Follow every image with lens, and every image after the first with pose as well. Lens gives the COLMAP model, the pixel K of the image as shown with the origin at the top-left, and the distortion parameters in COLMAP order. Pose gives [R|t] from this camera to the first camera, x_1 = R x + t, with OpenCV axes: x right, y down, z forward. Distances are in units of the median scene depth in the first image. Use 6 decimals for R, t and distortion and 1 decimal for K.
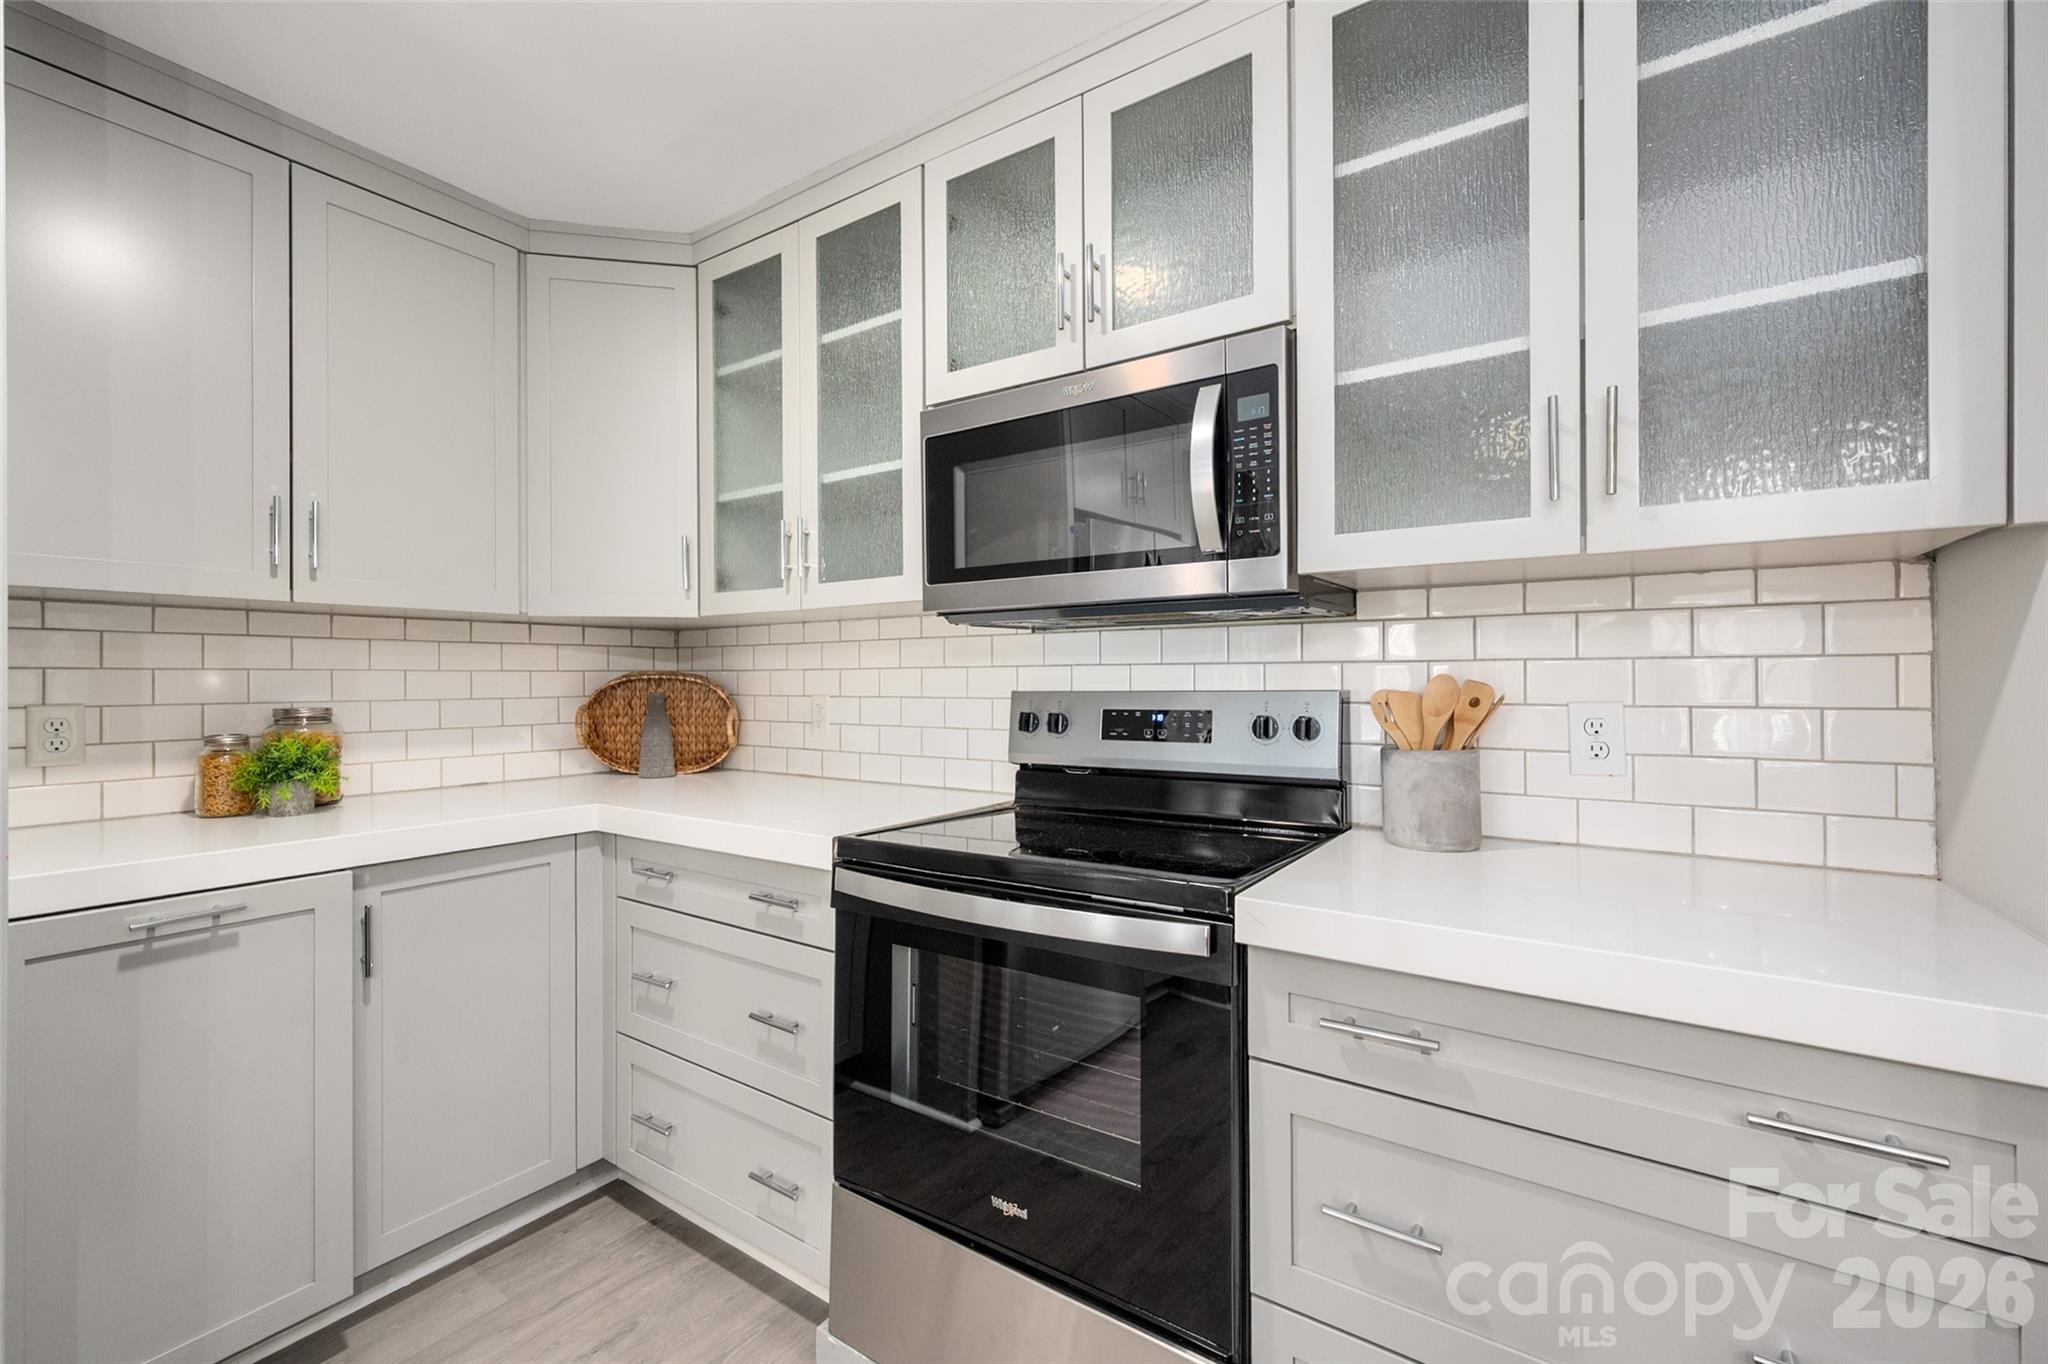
lens RADIAL K [[854.7, 0, 1024.0], [0, 854.7, 682.0], [0, 0, 1]] dist [-0.002475, -0.000244]
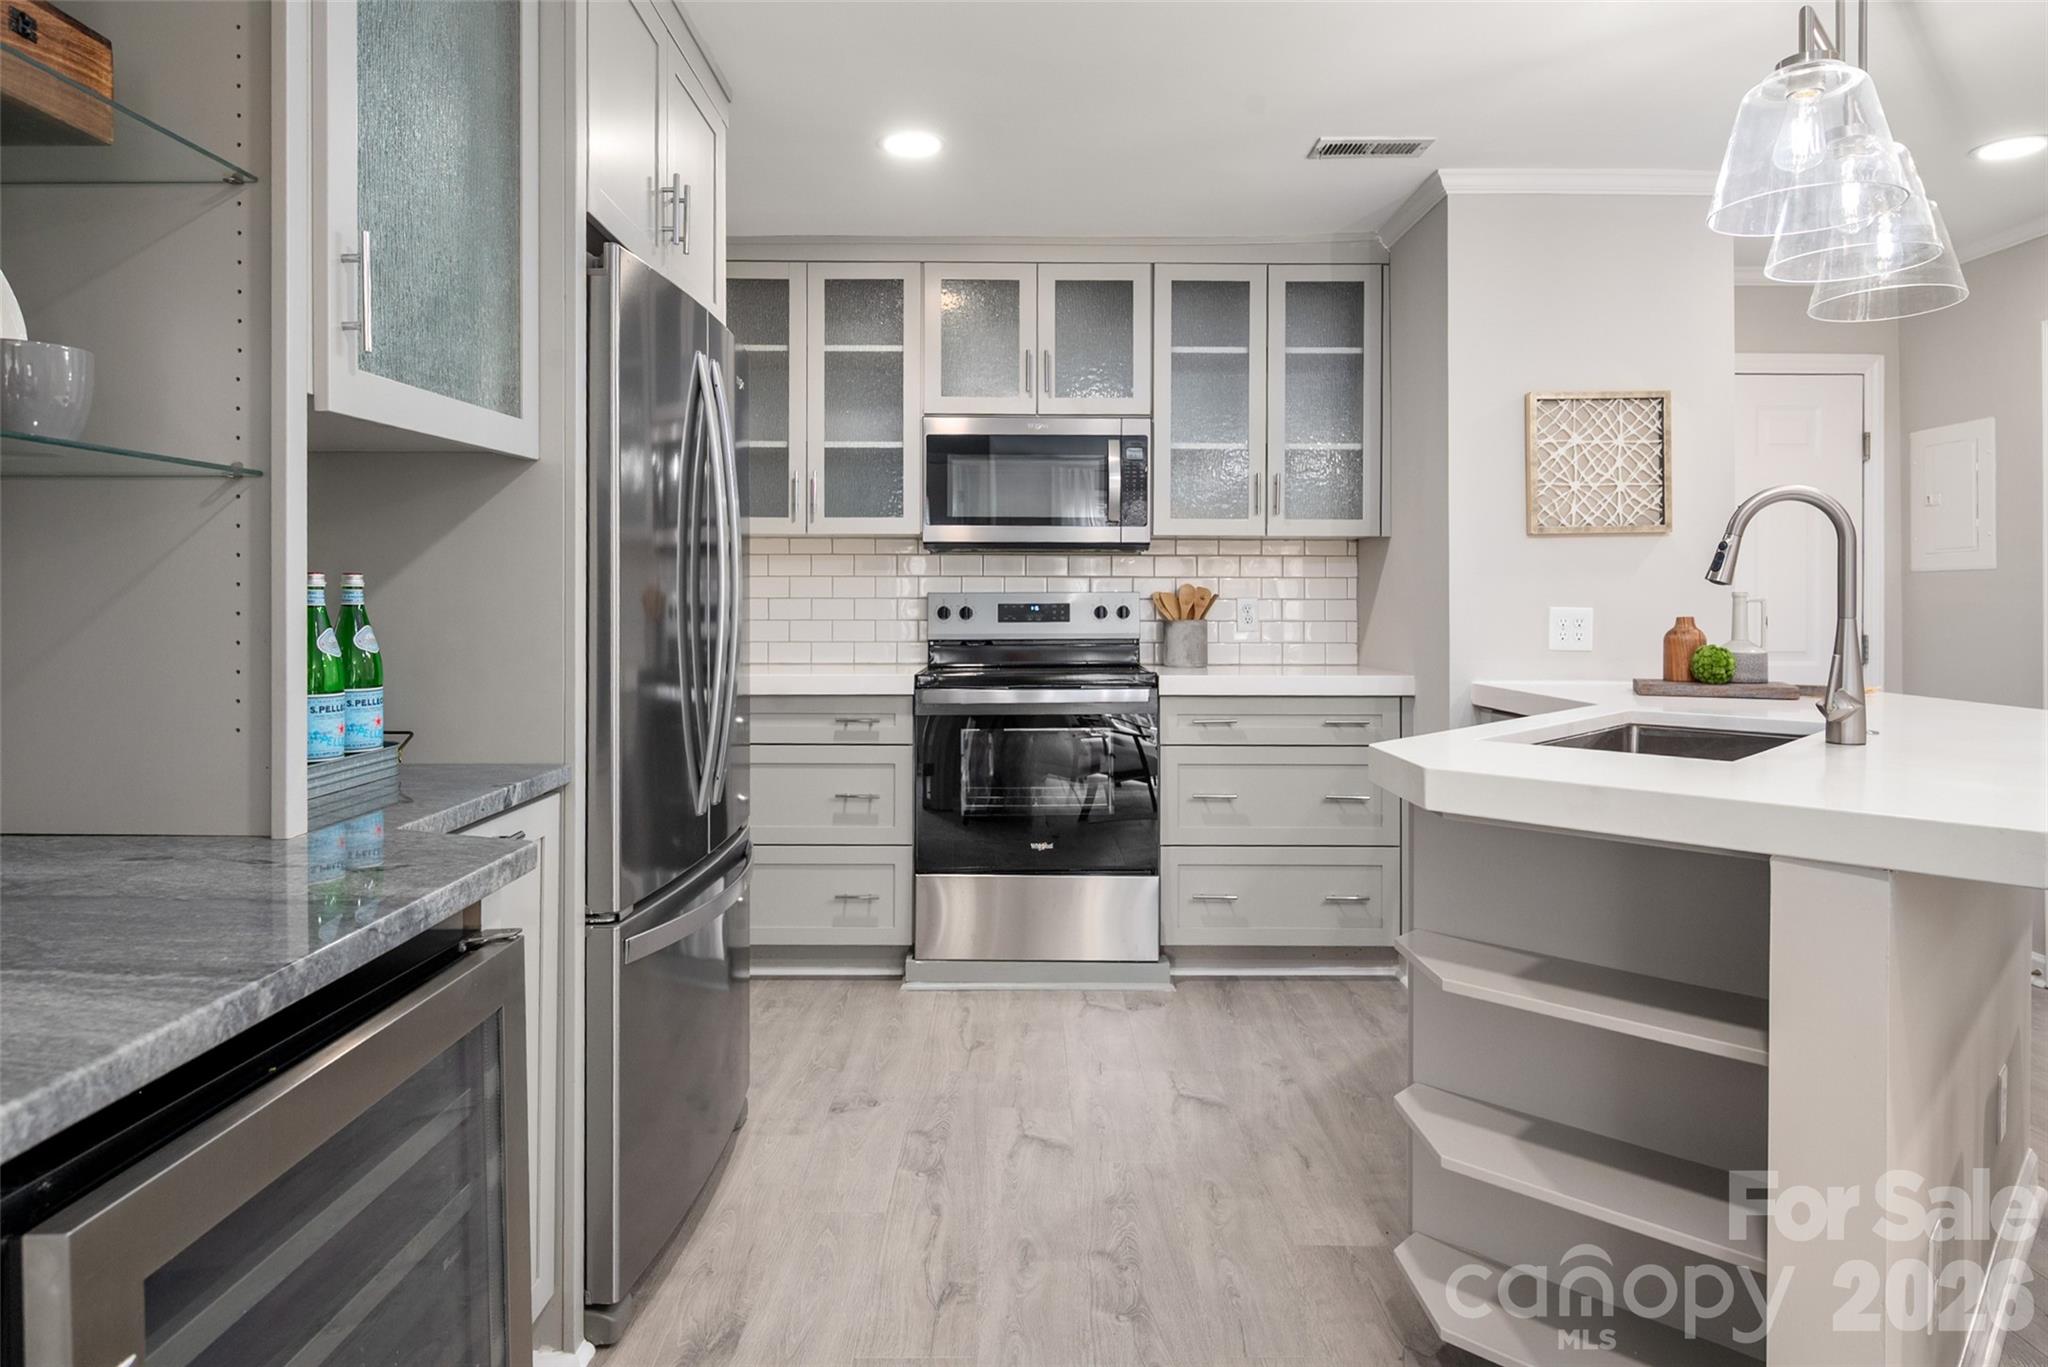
lens RADIAL K [[1212.9, 0, 1027.2], [0, 1212.9, 631.8], [0, 0, 1]] dist [-0.001007, -0.000216]
pose [[0.824530, -0.005308, 0.565794, -1.400947], [-0.004875, 0.999852, 0.016485, 0.056522], [-0.565798, -0.016350, 0.824382, -1.116563]]
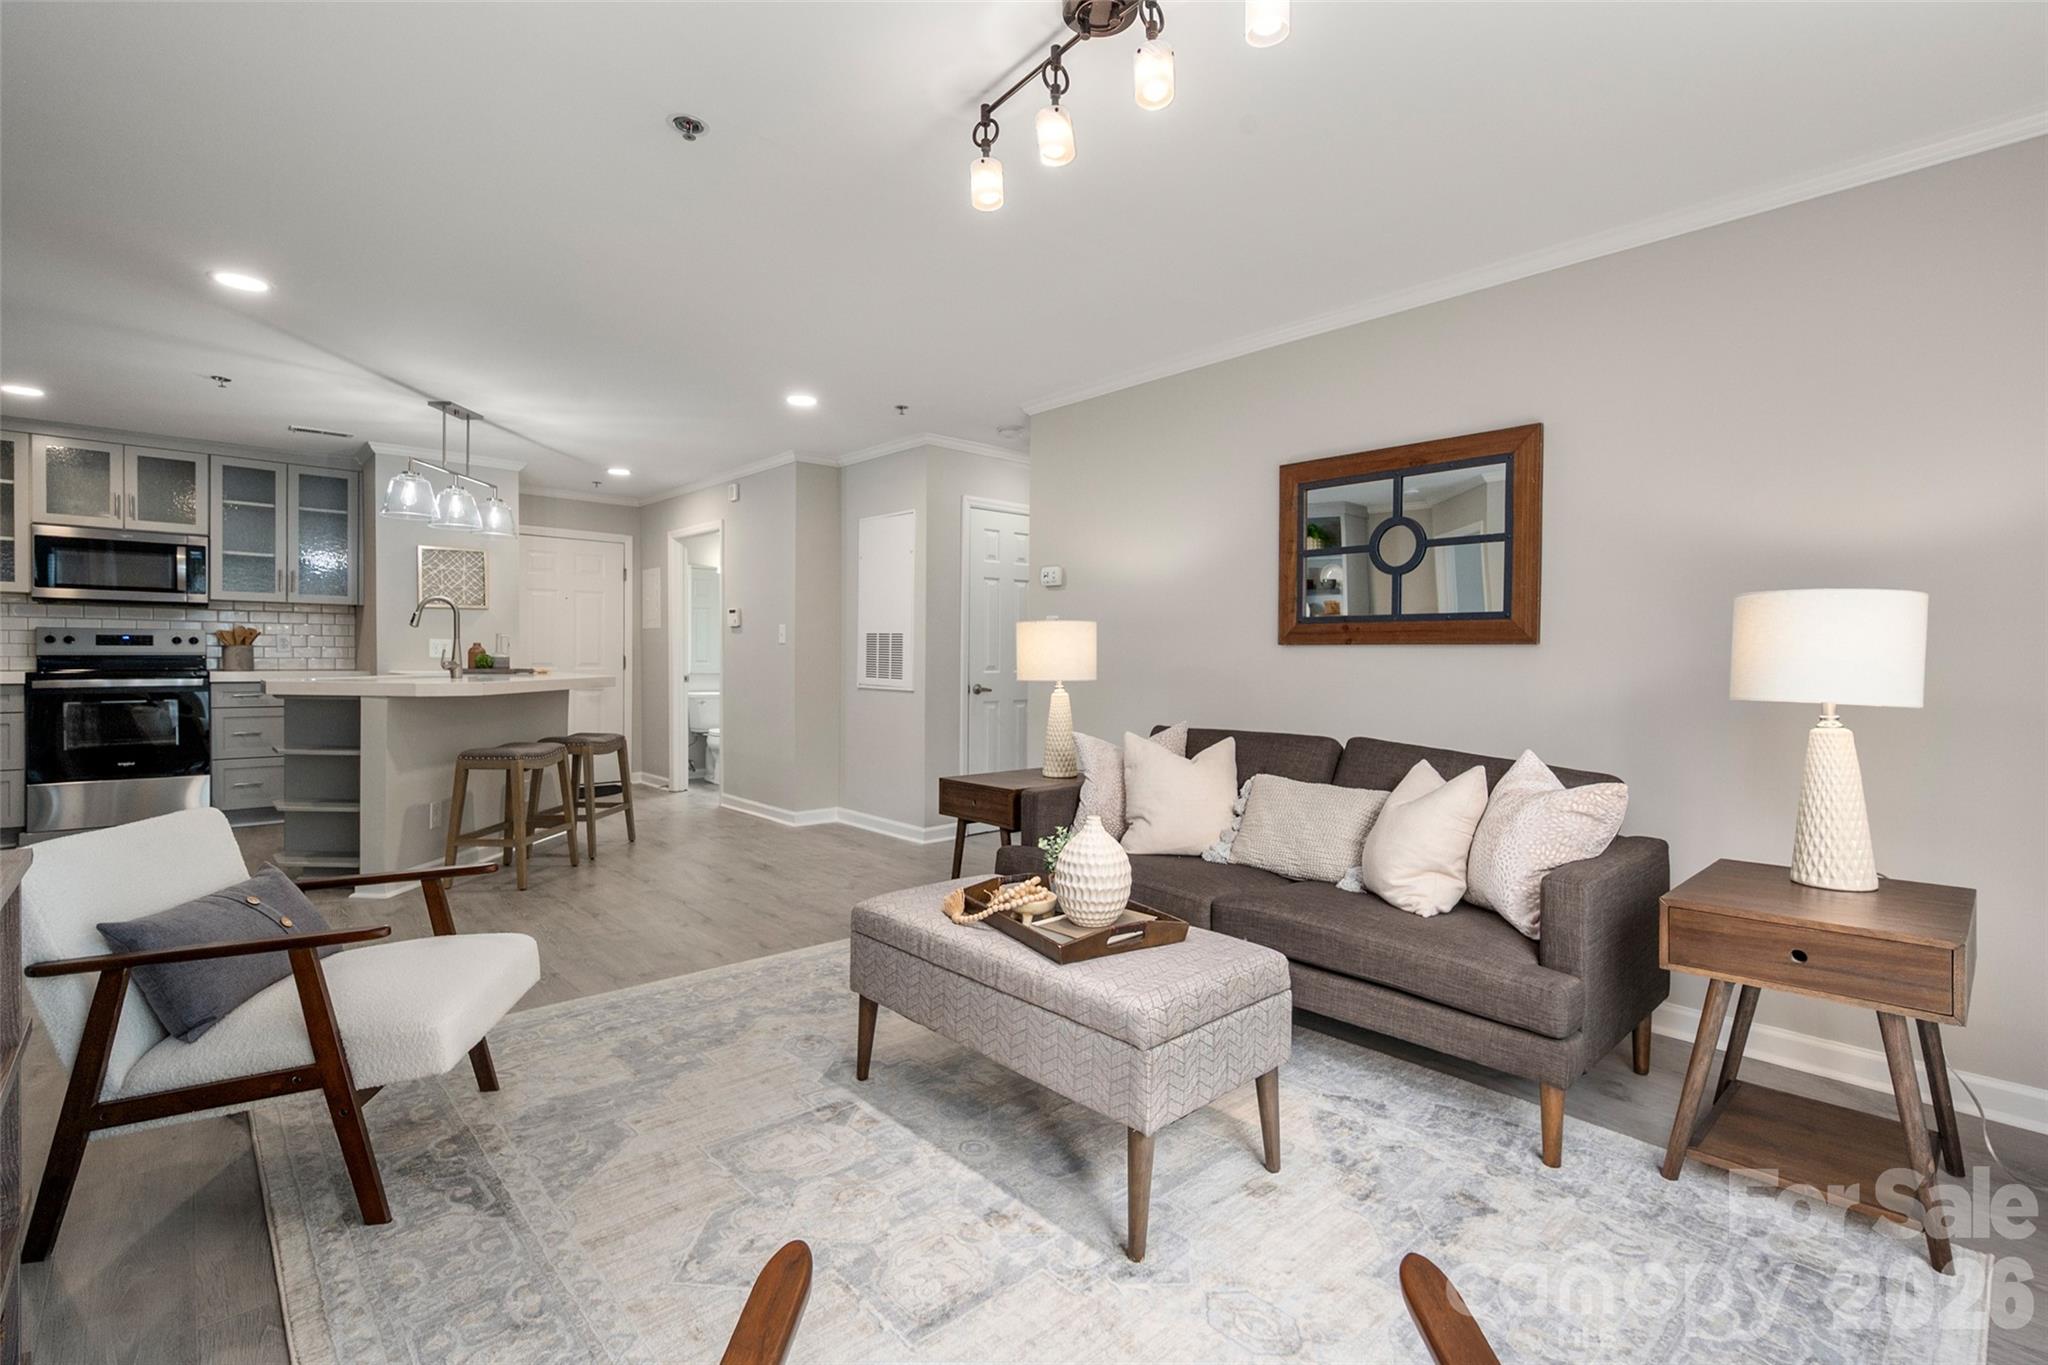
lens RADIAL K [[924.5, 0, 1023.1], [0, 924.5, 670.5], [0, 0, 1]] dist [-0.000446, -0.000488]
pose [[0.228601, -0.005434, 0.973505, -2.572487], [-0.004837, 0.999966, 0.006718, 0.137034], [-0.973508, -0.006244, 0.228567, -3.144312]]
